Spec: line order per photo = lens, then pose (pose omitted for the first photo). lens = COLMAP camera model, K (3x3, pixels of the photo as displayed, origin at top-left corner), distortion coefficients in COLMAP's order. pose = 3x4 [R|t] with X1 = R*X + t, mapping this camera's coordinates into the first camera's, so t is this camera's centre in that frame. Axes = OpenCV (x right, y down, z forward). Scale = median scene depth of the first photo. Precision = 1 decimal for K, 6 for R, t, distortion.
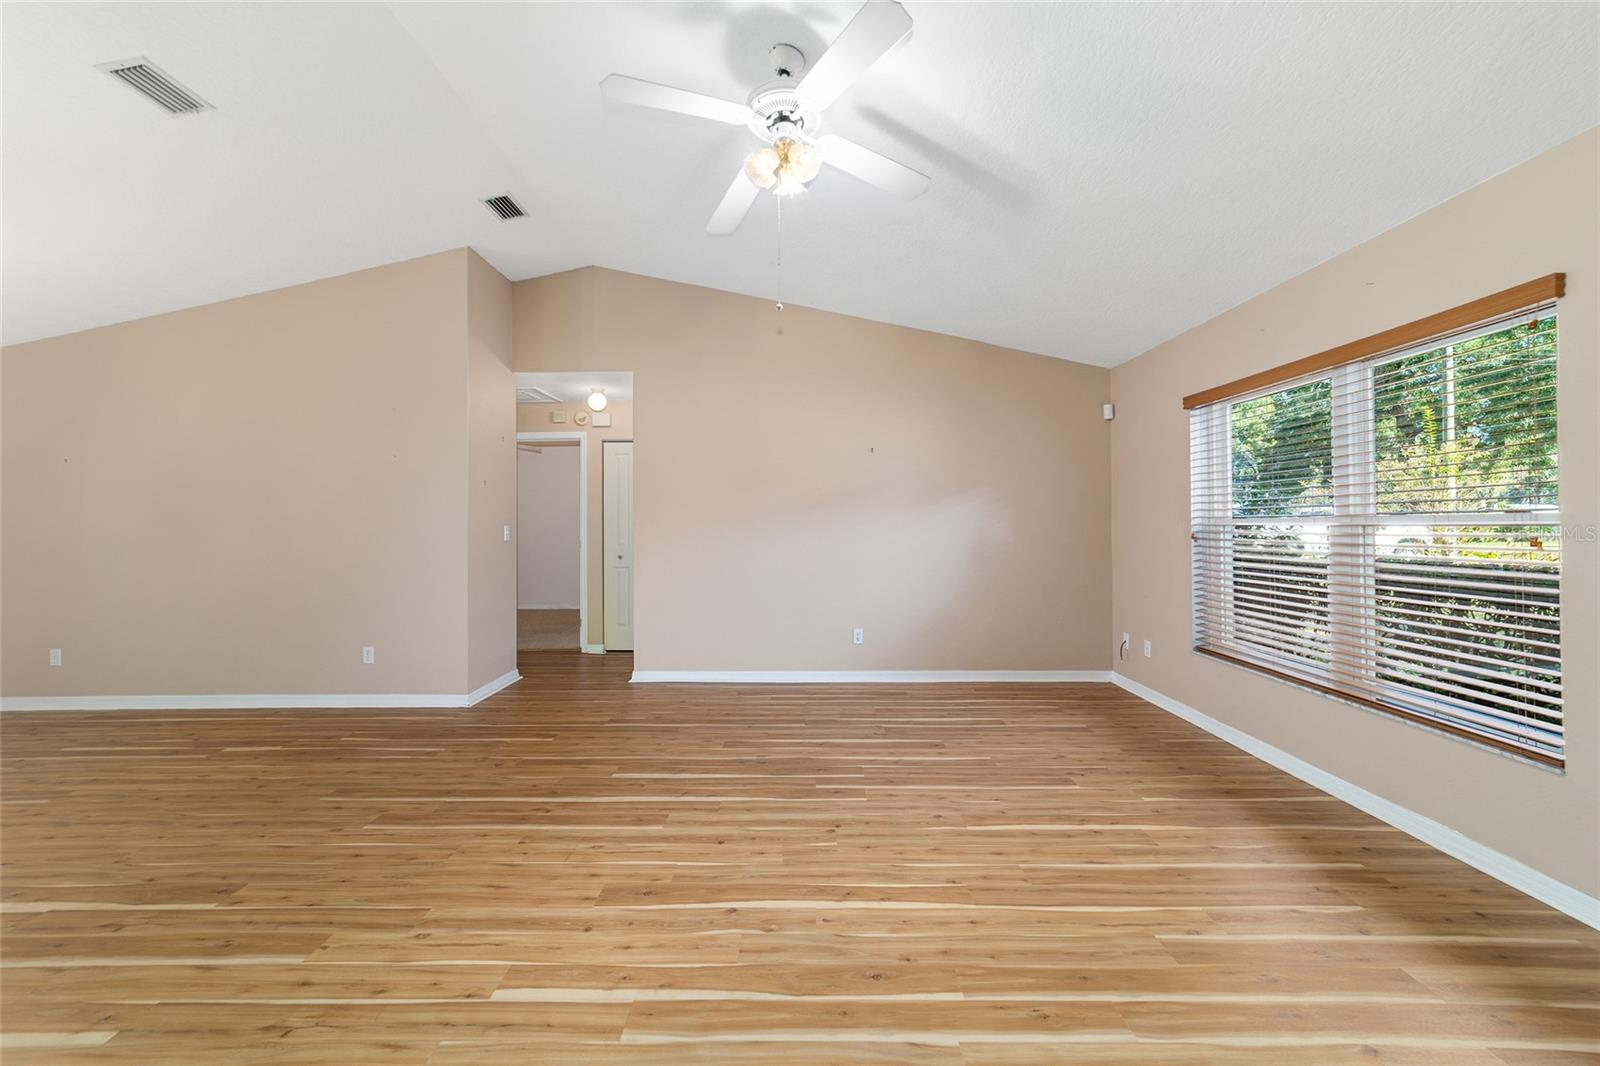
lens RADIAL K [[615.7, 0, 797.4], [0, 615.7, 528.4], [0, 0, 1]] dist [-0.016167, 0.006942]
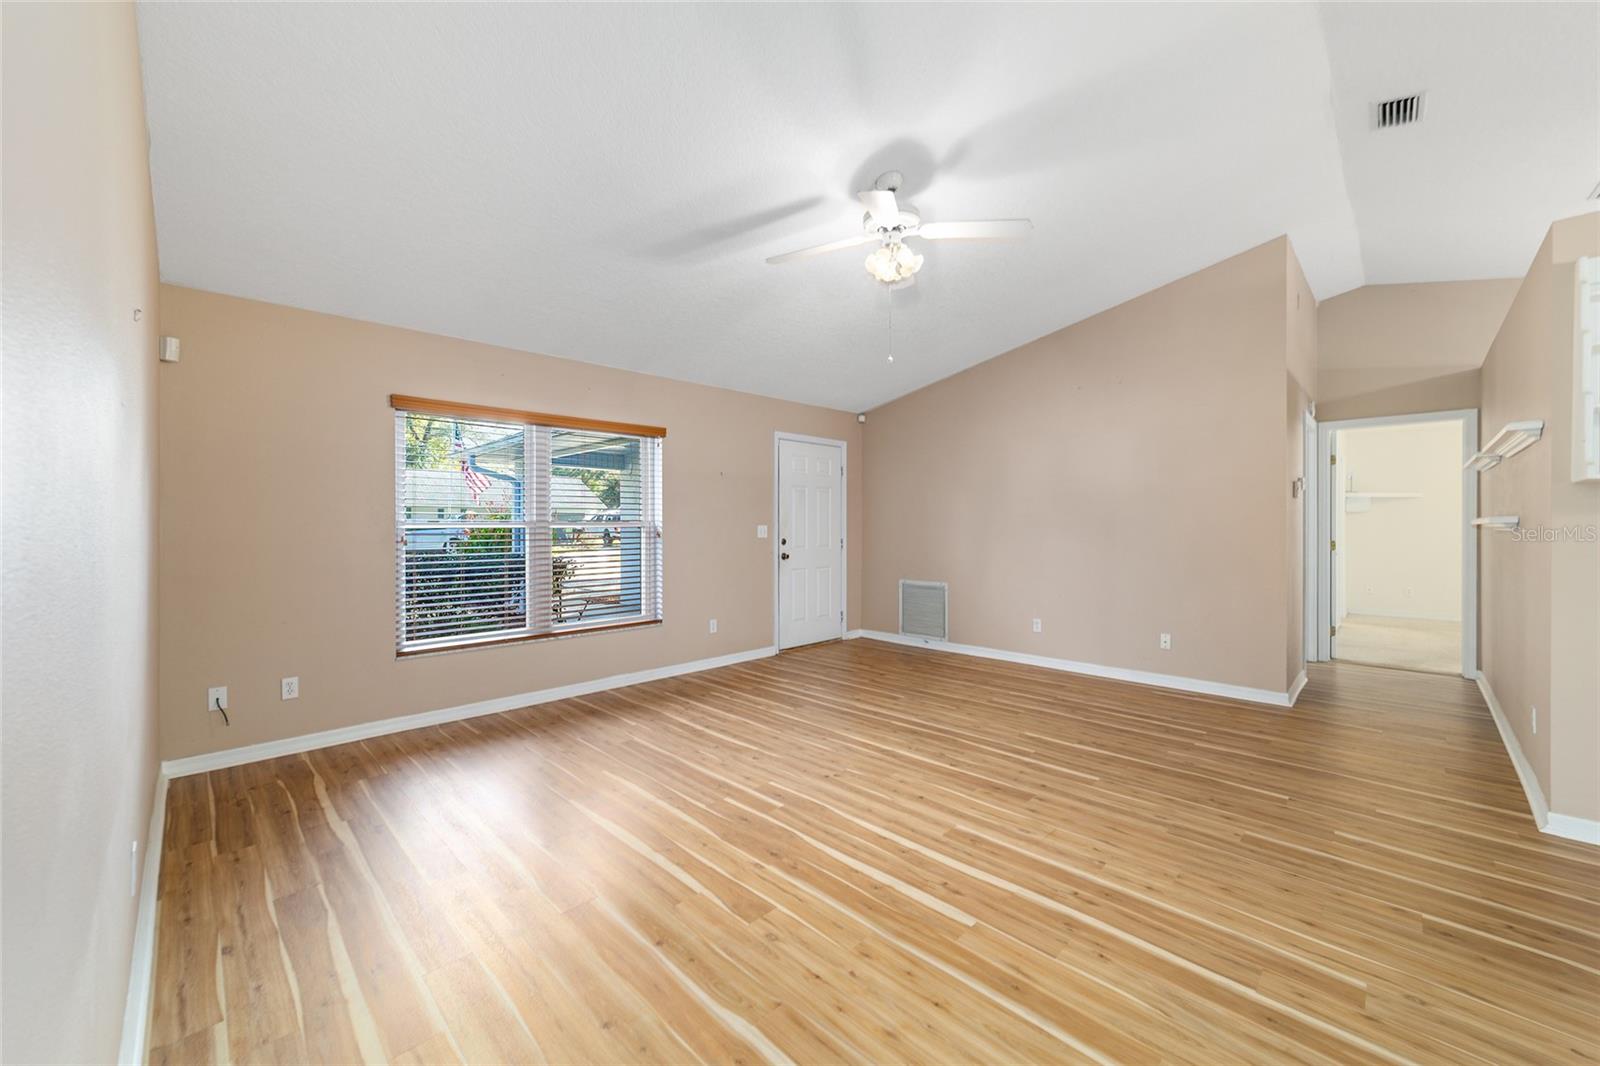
lens RADIAL K [[615.7, 0, 789.8], [0, 615.7, 529.8], [0, 0, 1]] dist [-0.016167, 0.006942]
pose [[-0.705611, -0.000448, 0.708599, -0.694396], [0.008031, 0.999931, 0.008630, -0.010118], [-0.708554, 0.011780, -0.705559, 1.783172]]
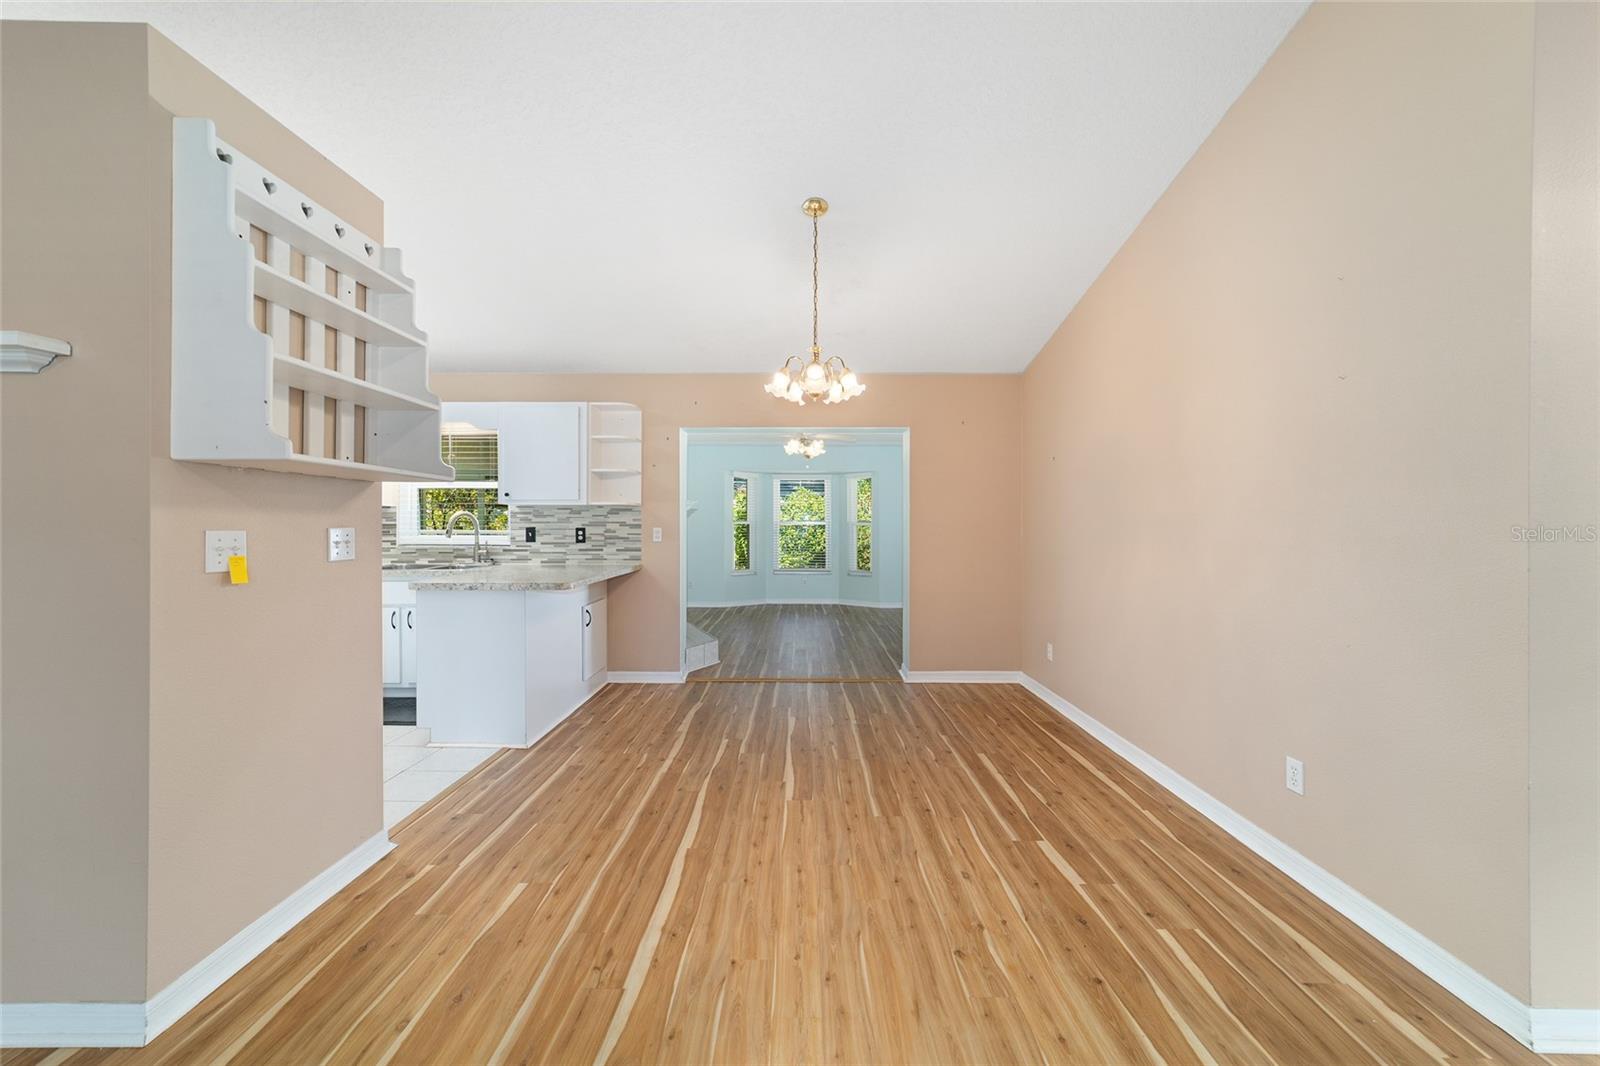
lens RADIAL K [[615.7, 0, 791.5], [0, 615.7, 530.3], [0, 0, 1]] dist [-0.016167, 0.006942]
pose [[-0.010920, 0.013645, -0.999847, -0.299621], [-0.006320, 0.999886, 0.013714, -0.006262], [0.999920, 0.006469, -0.010833, 0.911533]]
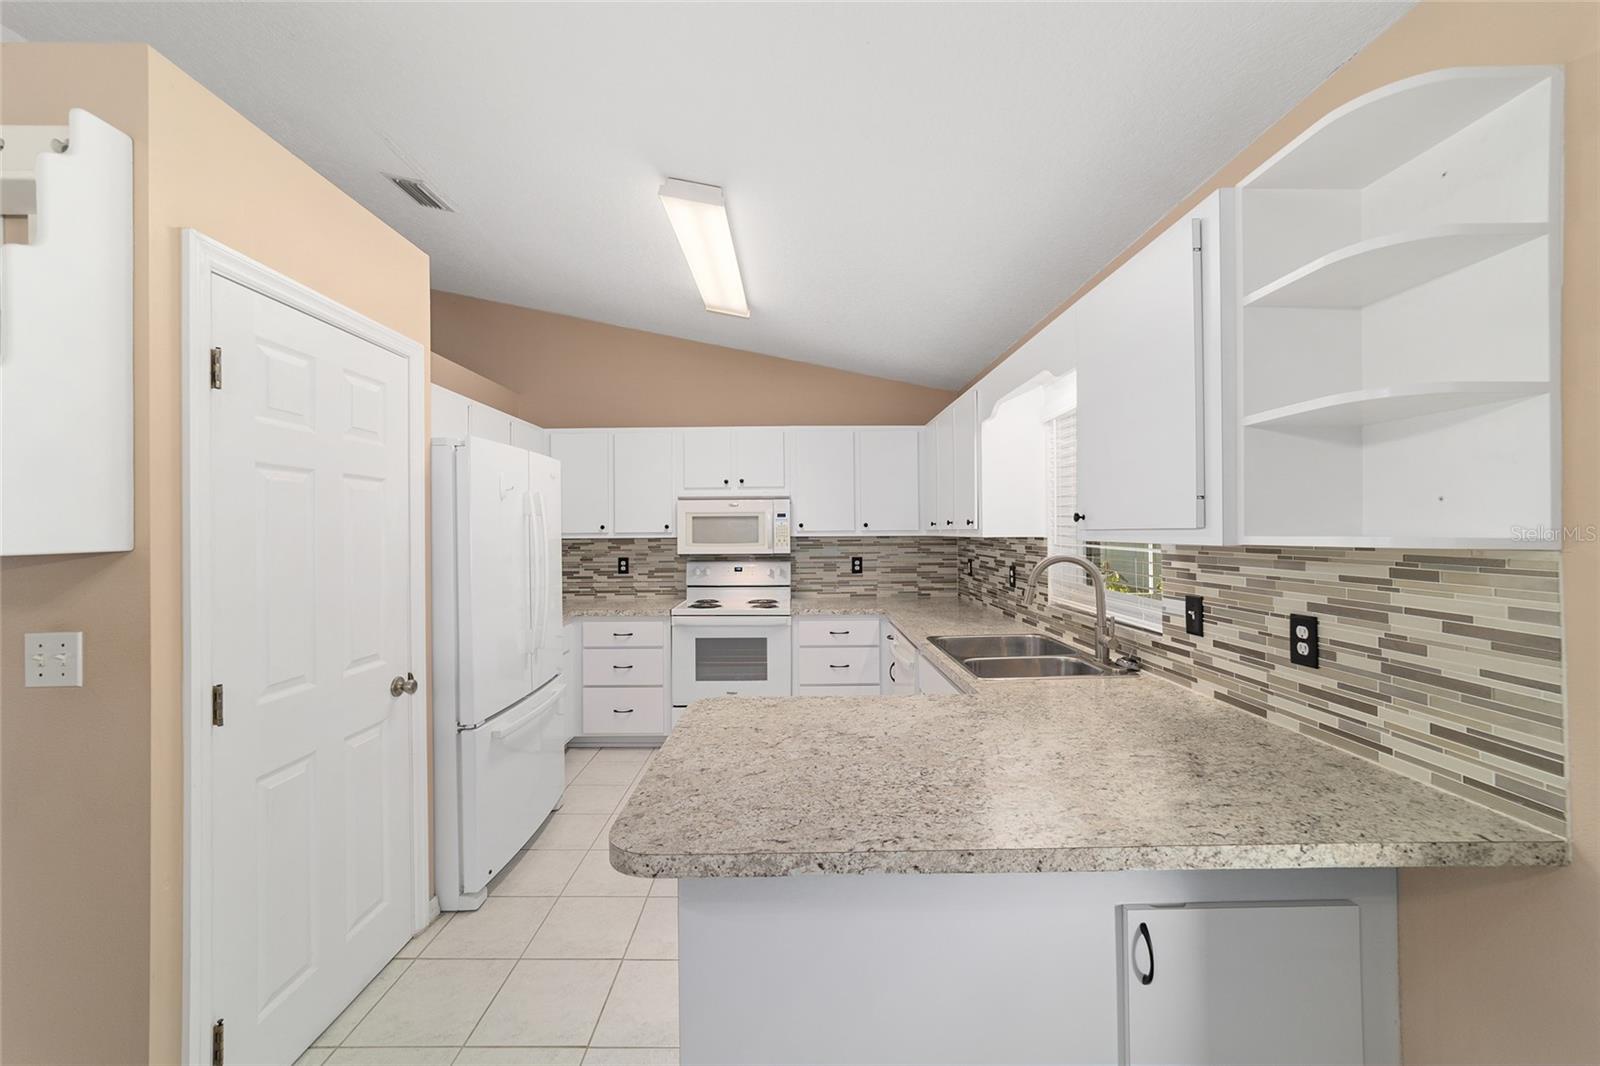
lens RADIAL K [[615.7, 0, 801.7], [0, 615.7, 526.1], [0, 0, 1]] dist [-0.016167, 0.006942]
pose [[-0.999776, 0.013827, -0.016005, -1.668925], [0.013855, 0.999903, -0.001646, -0.070049], [0.015980, -0.001867, -0.999871, 0.801668]]
